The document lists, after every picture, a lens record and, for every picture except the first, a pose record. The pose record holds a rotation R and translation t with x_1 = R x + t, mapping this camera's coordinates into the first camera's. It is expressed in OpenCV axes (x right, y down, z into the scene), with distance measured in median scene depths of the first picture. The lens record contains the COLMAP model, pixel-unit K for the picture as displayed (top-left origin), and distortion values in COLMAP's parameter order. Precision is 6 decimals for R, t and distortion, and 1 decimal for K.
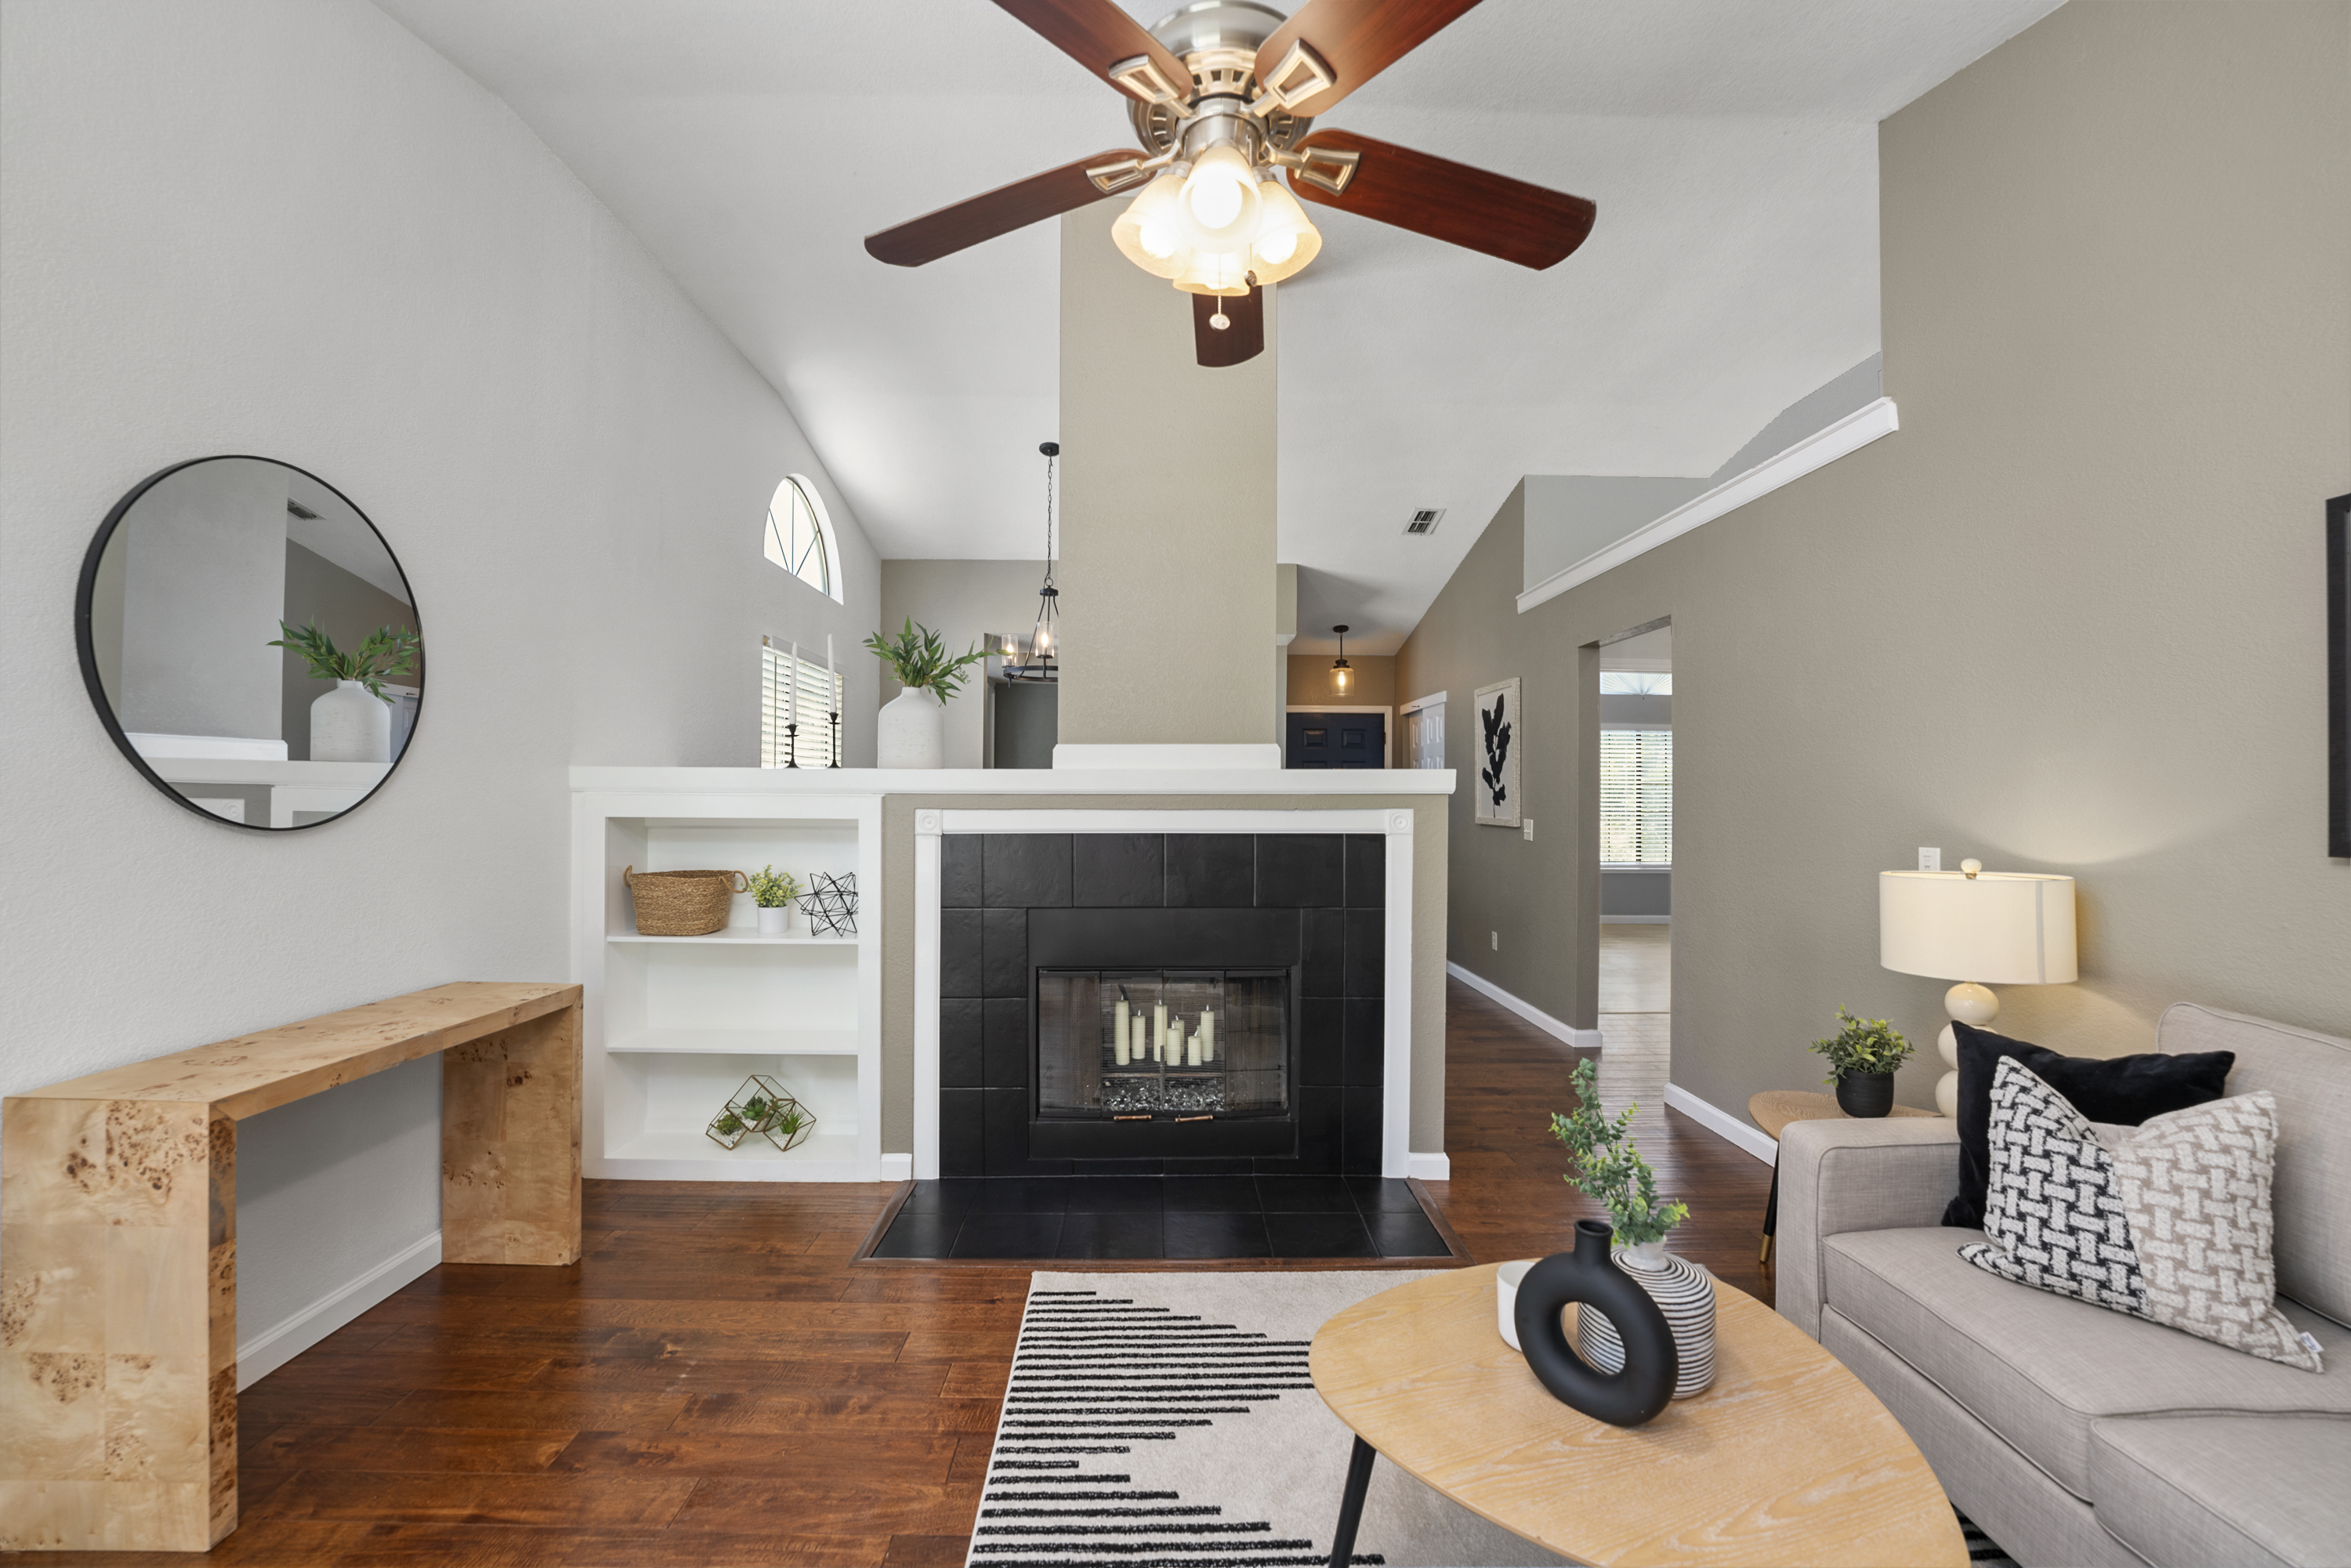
lens RADIAL K [[957.2, 0, 1173.6], [0, 957.2, 787.1], [0, 0, 1]] dist [-0.023192, 0.002521]
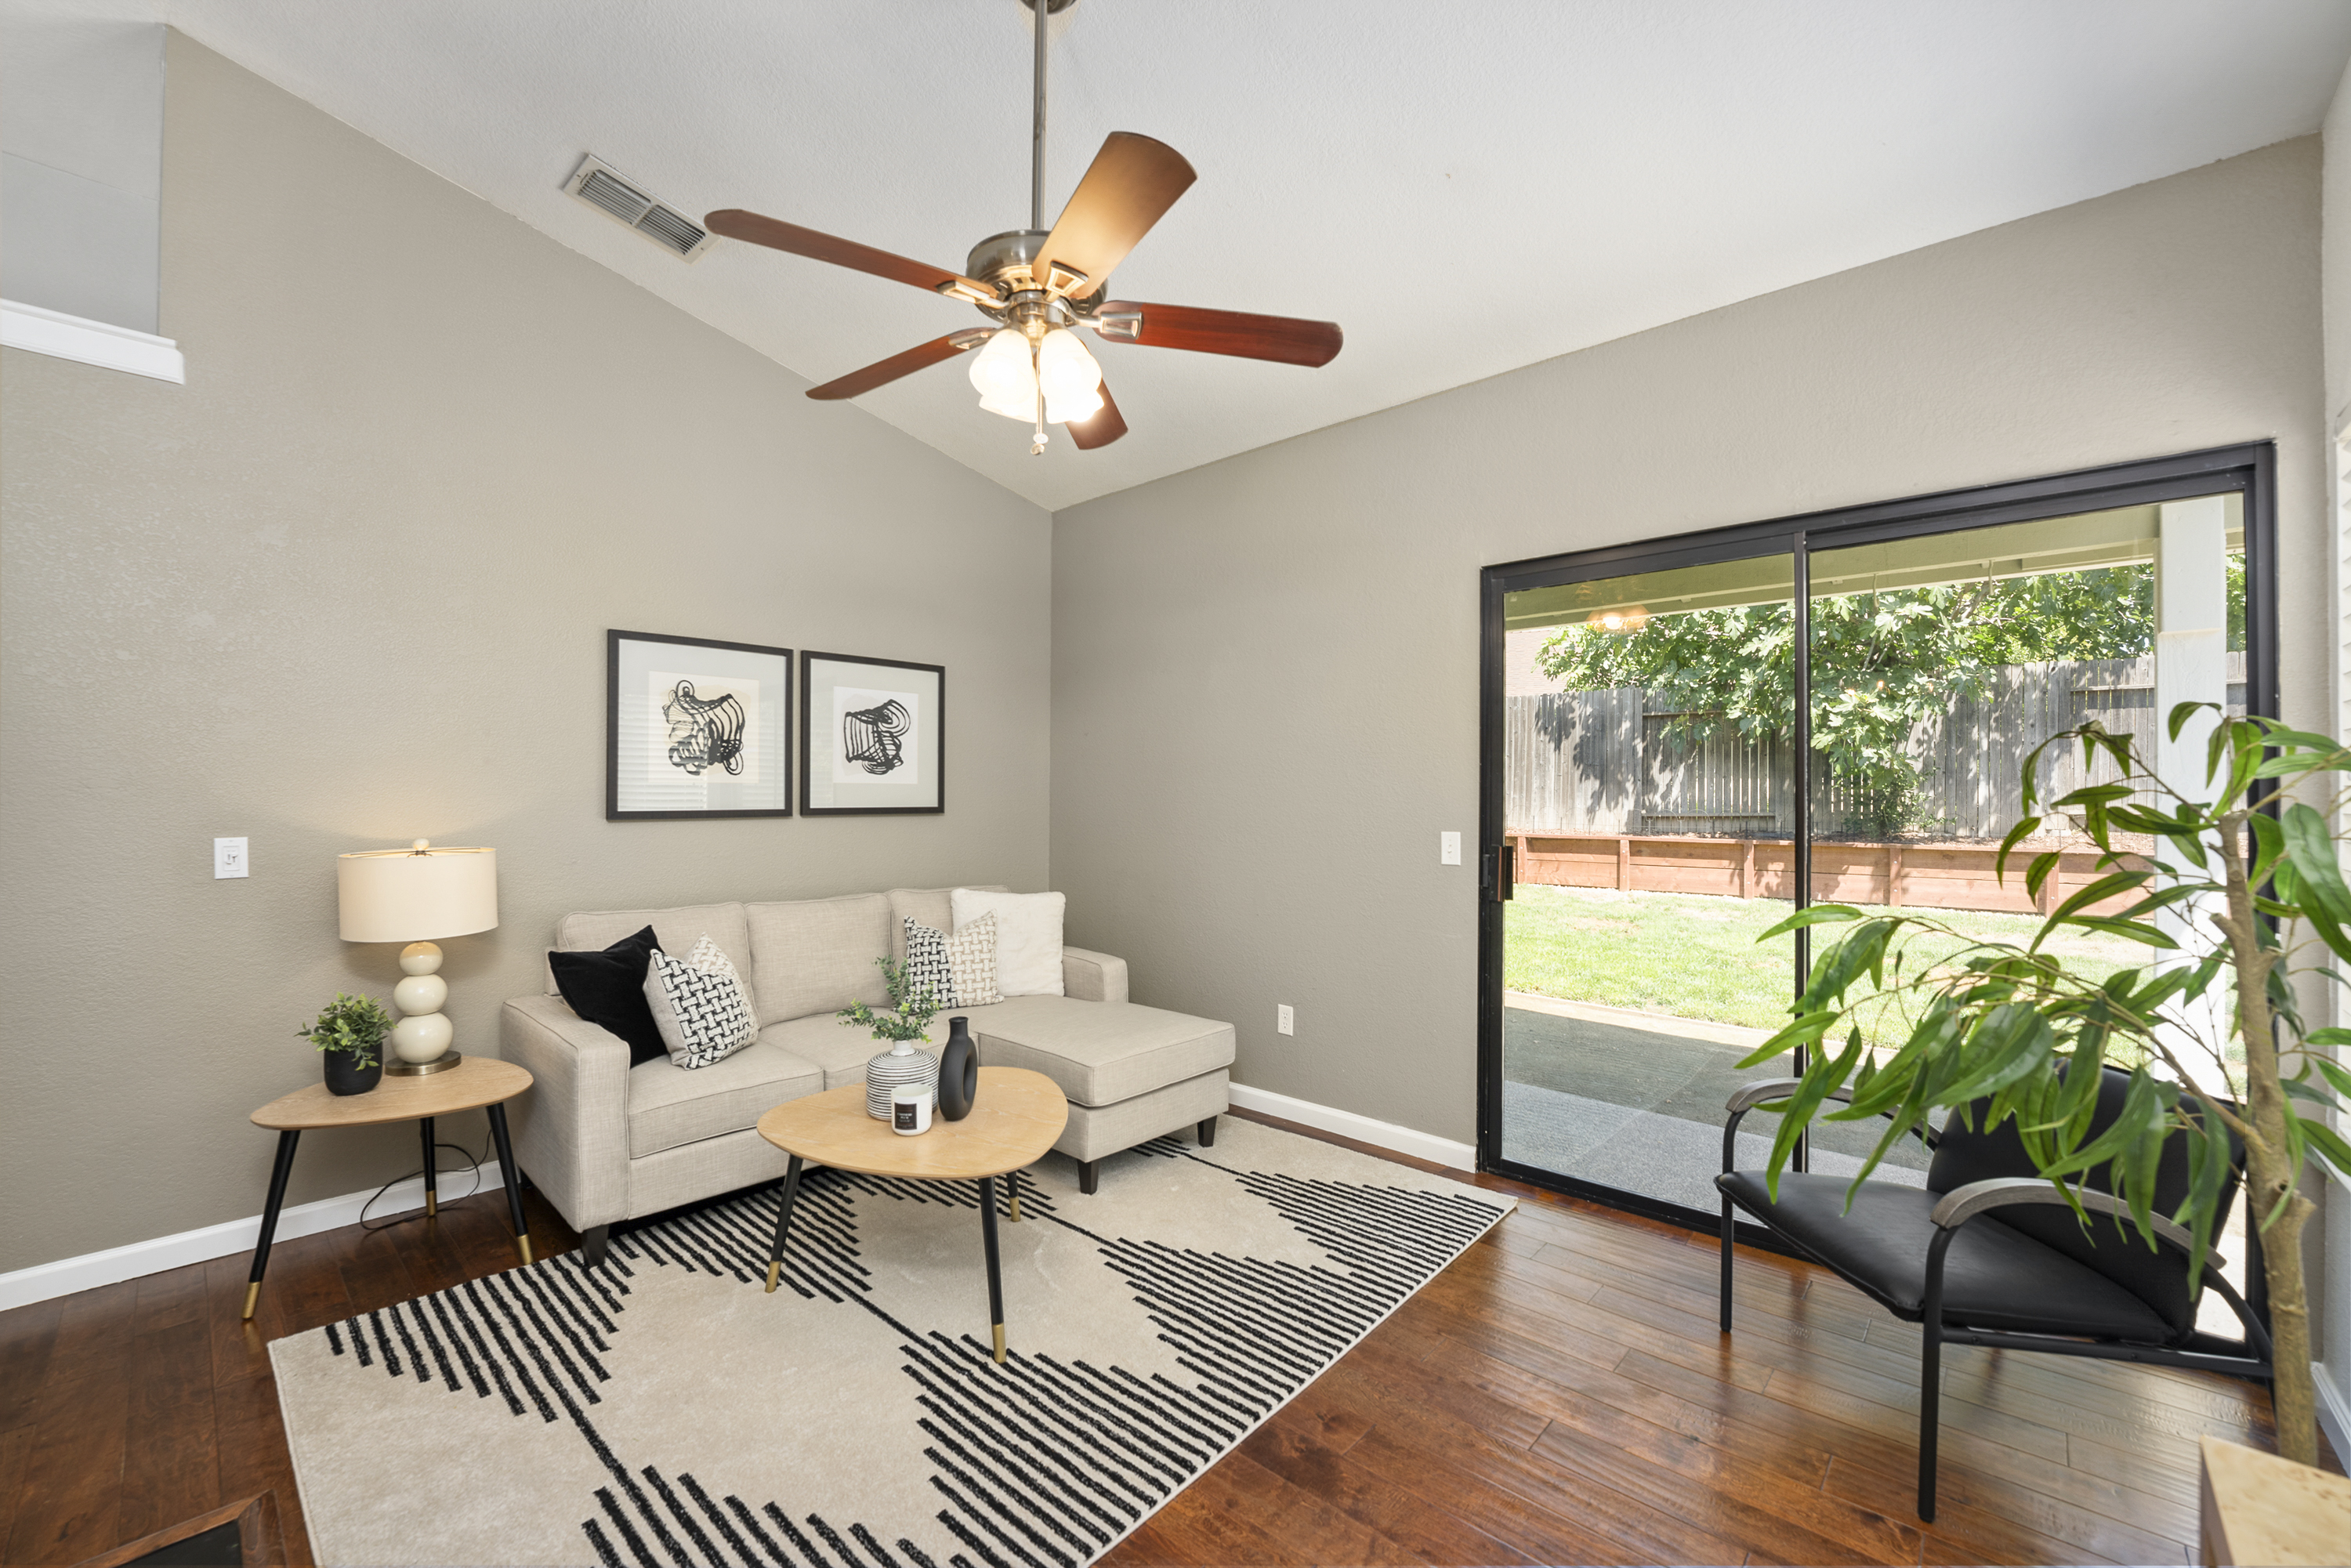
lens RADIAL K [[957.2, 0, 1171.5], [0, 957.2, 790.1], [0, 0, 1]] dist [-0.023192, 0.002521]
pose [[-0.729871, -0.012052, 0.683478, -0.482010], [-0.018981, 0.999816, -0.002639, -0.001154], [-0.683321, -0.014899, -0.729966, 0.865229]]
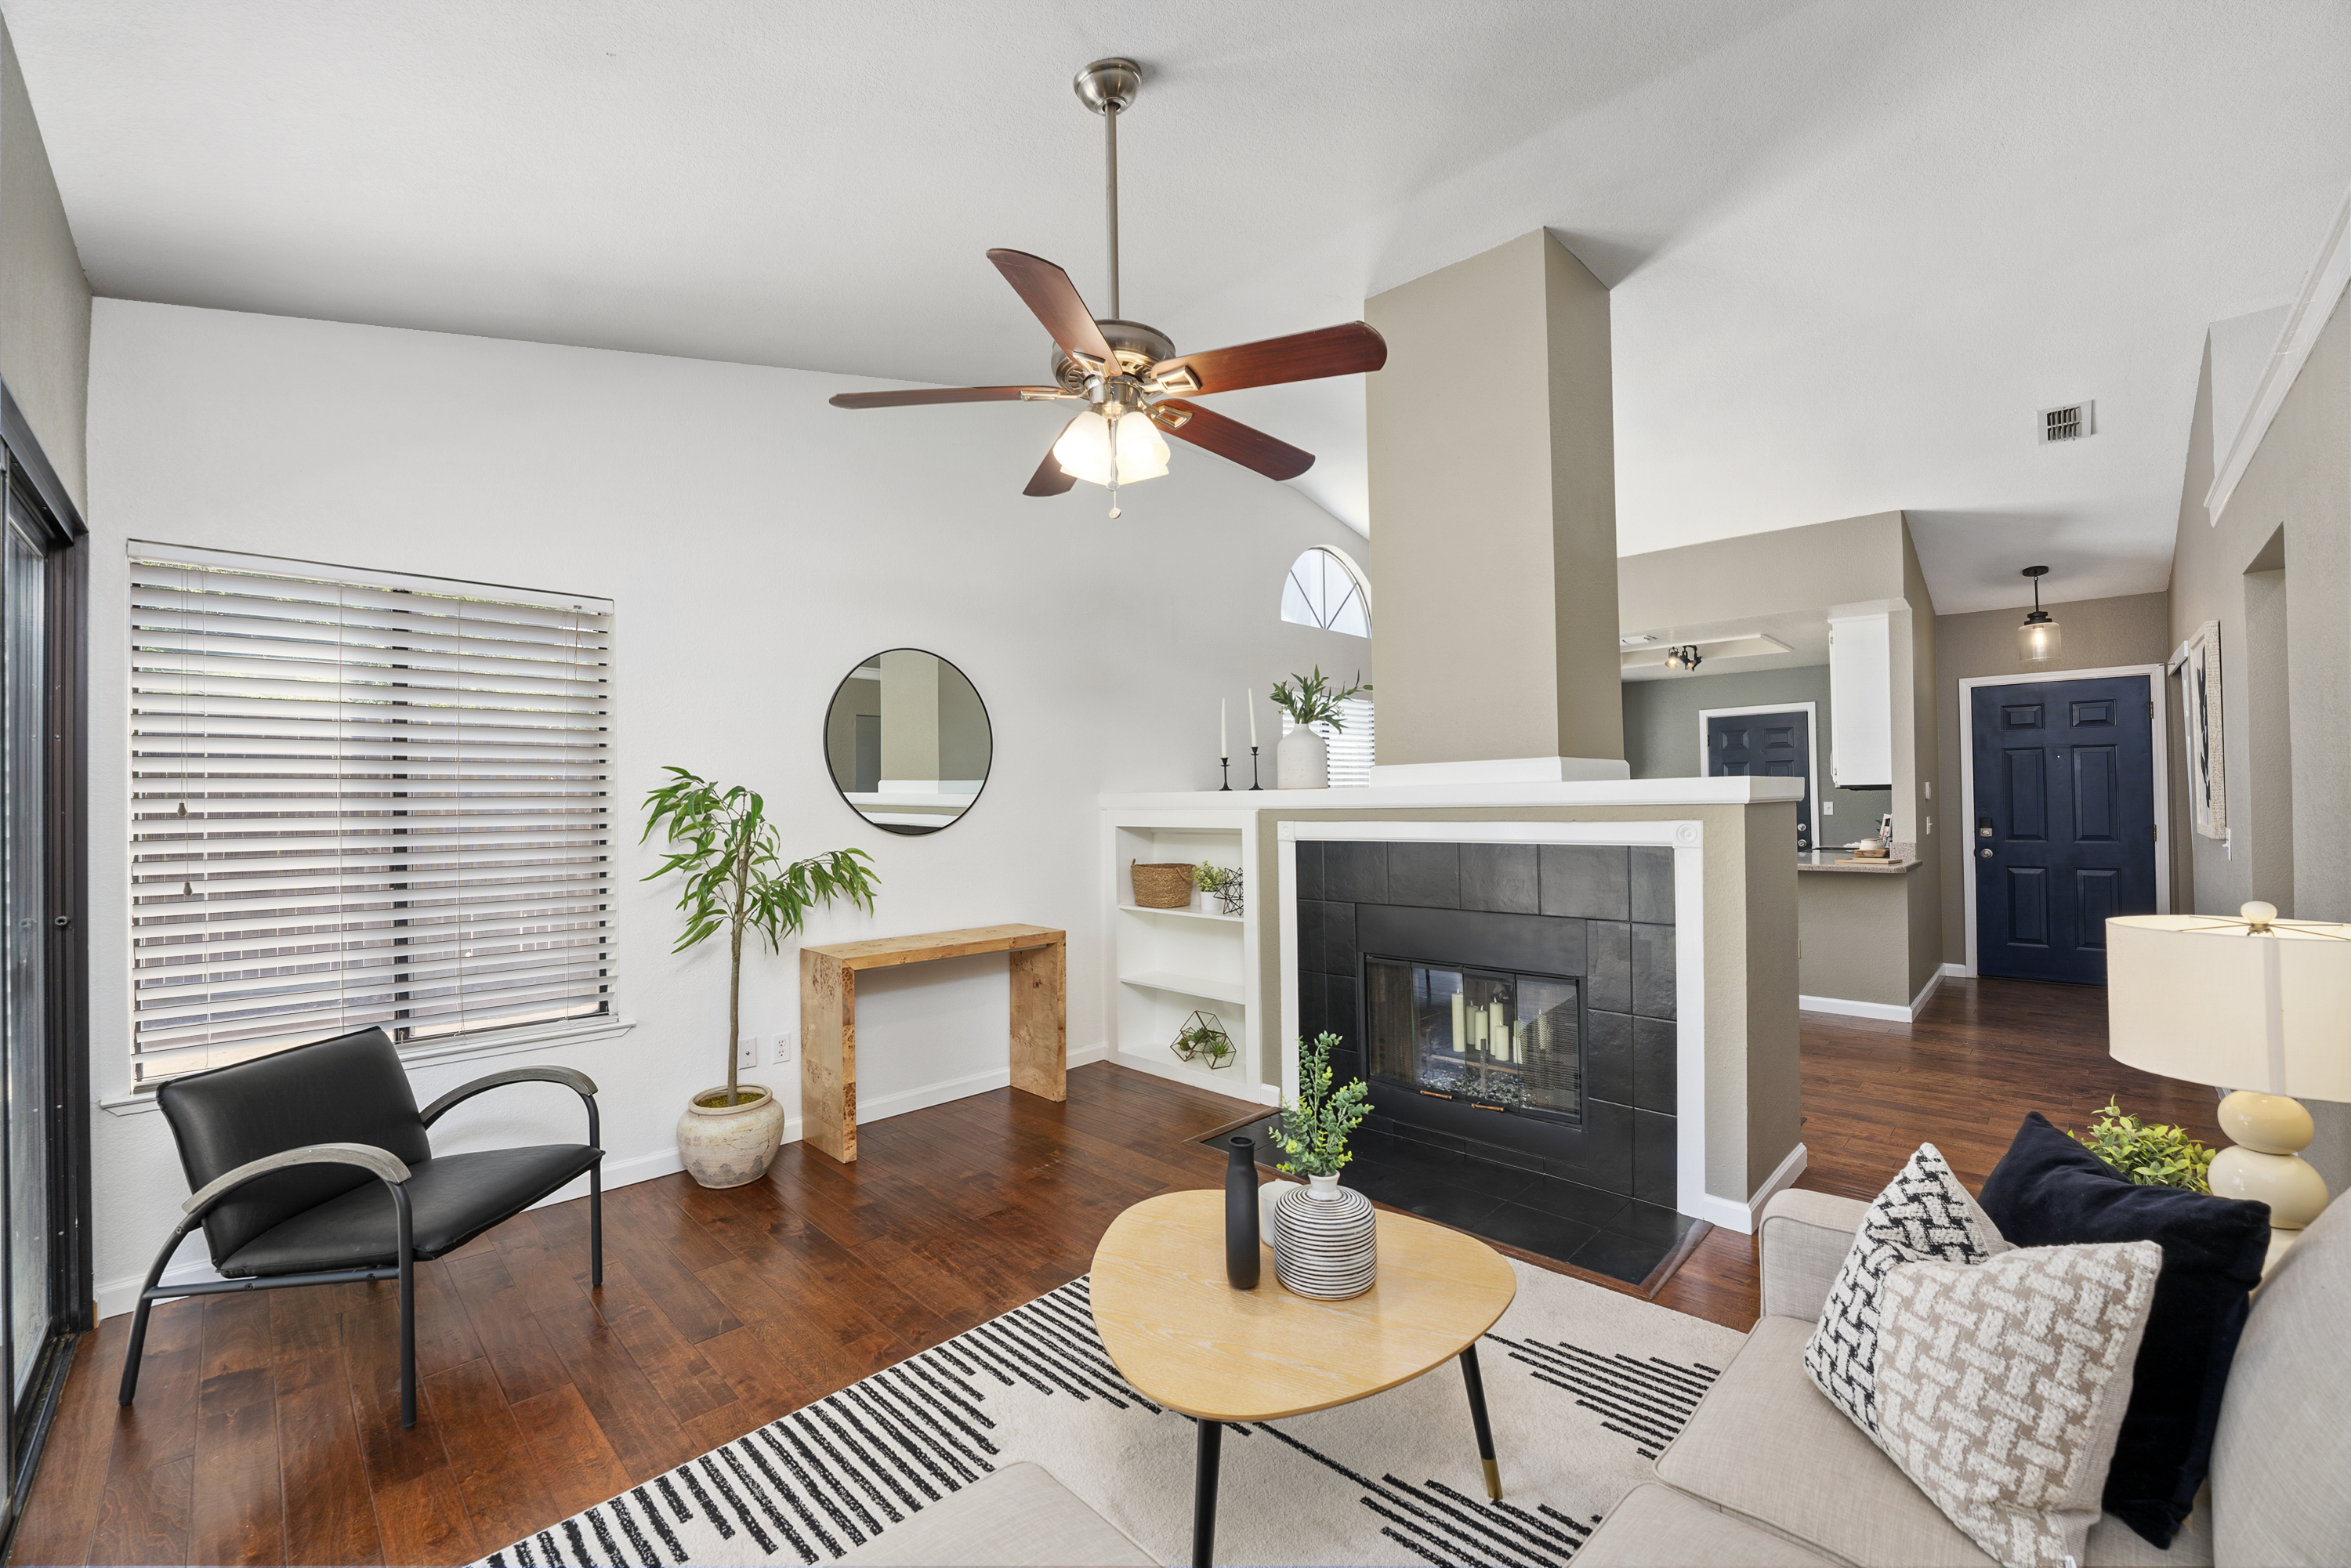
lens RADIAL K [[957.2, 0, 1168.7], [0, 957.2, 788.0], [0, 0, 1]] dist [-0.023192, 0.002521]
pose [[0.697361, -0.024235, -0.716310, 0.553840], [0.024899, 0.999644, -0.009580, -0.012452], [0.716288, -0.011155, 0.697716, -0.007029]]
